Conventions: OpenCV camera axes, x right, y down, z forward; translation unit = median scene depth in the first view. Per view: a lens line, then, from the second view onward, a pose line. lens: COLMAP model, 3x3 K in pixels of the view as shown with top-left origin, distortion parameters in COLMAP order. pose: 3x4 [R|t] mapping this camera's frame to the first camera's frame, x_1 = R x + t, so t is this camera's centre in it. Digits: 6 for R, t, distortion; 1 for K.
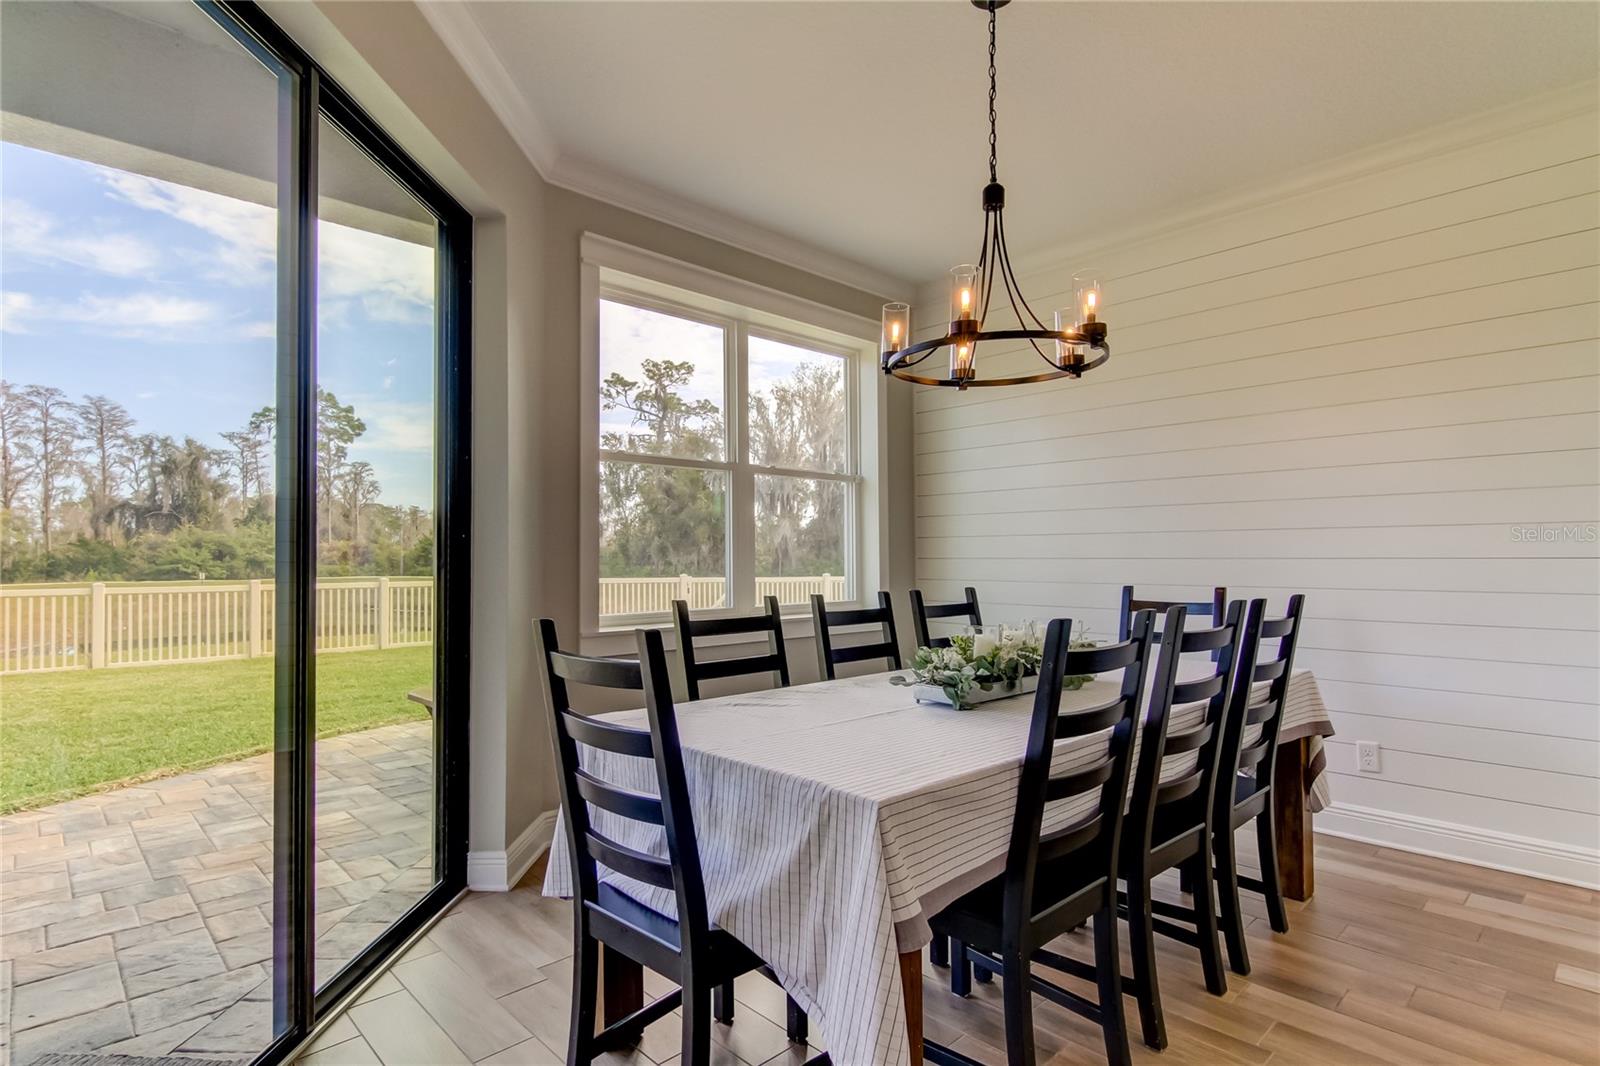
lens RADIAL K [[813.8, 0, 798.9], [0, 813.8, 548.7], [0, 0, 1]] dist [0.003596, -0.000099]
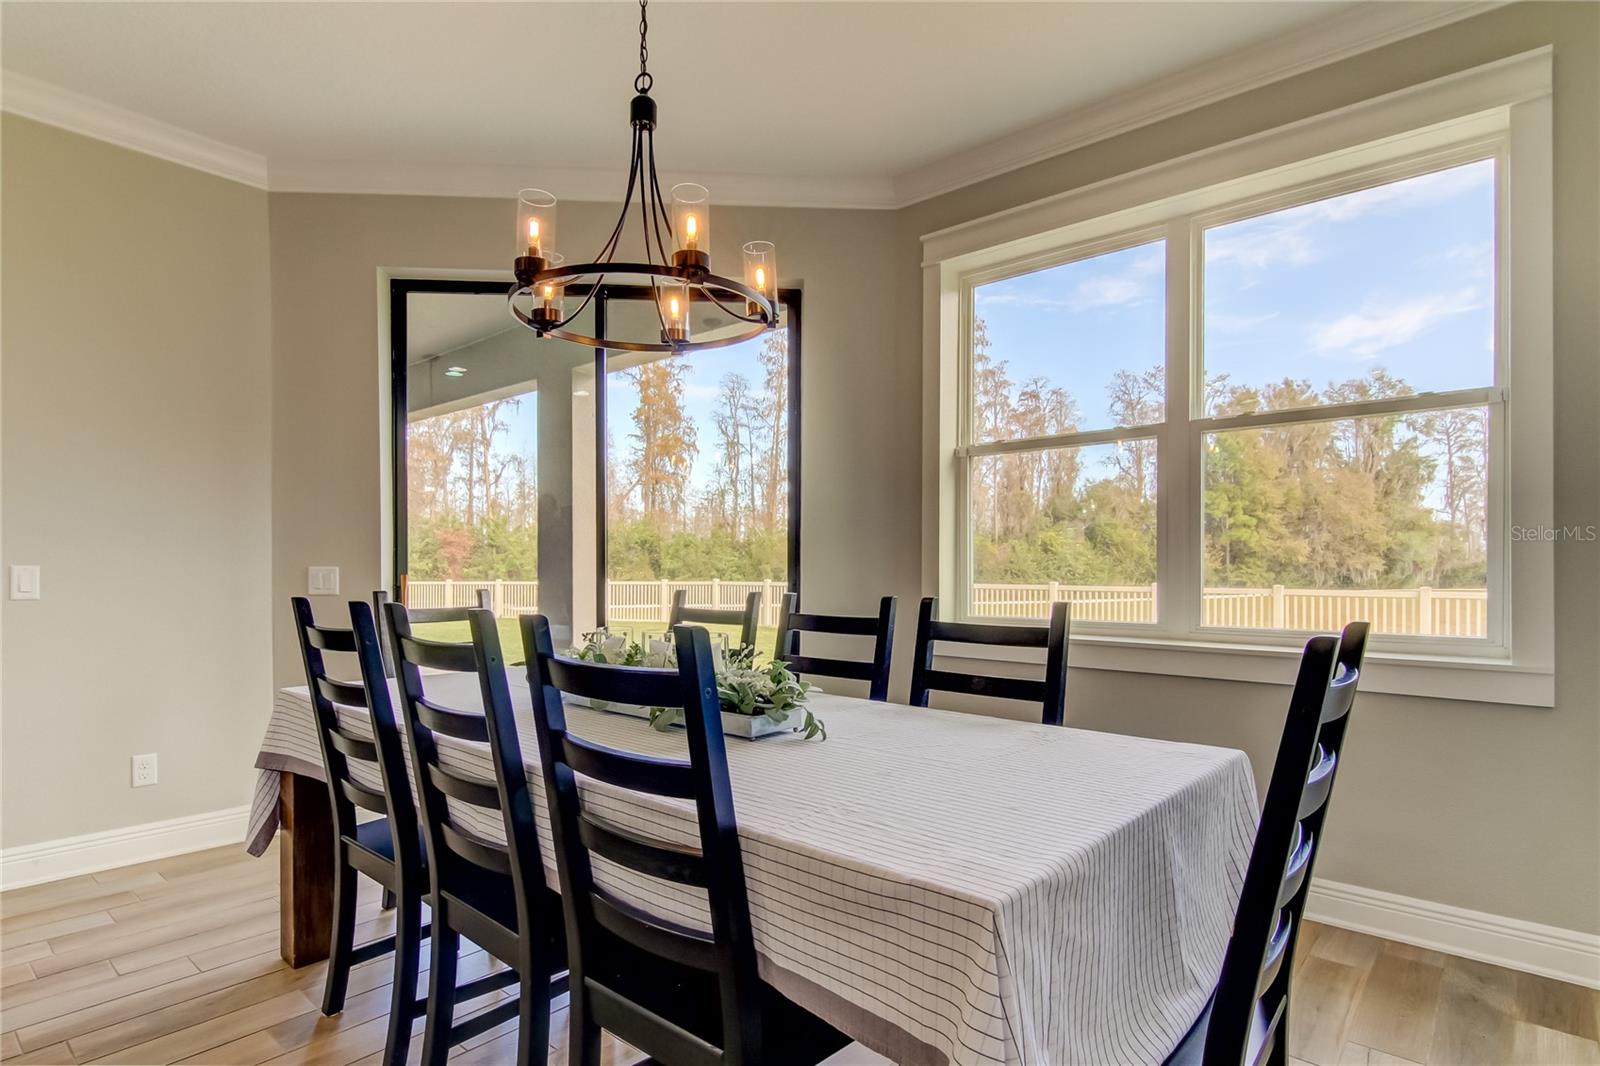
lens RADIAL K [[821.0, 0, 803.5], [0, 821.0, 570.4], [0, 0, 1]] dist [0.002869, 0.000312]
pose [[0.055331, 0.015759, -0.998344, 0.765501], [0.001851, 0.999872, 0.015886, 0.014686], [0.998466, -0.002727, 0.055295, 0.783661]]
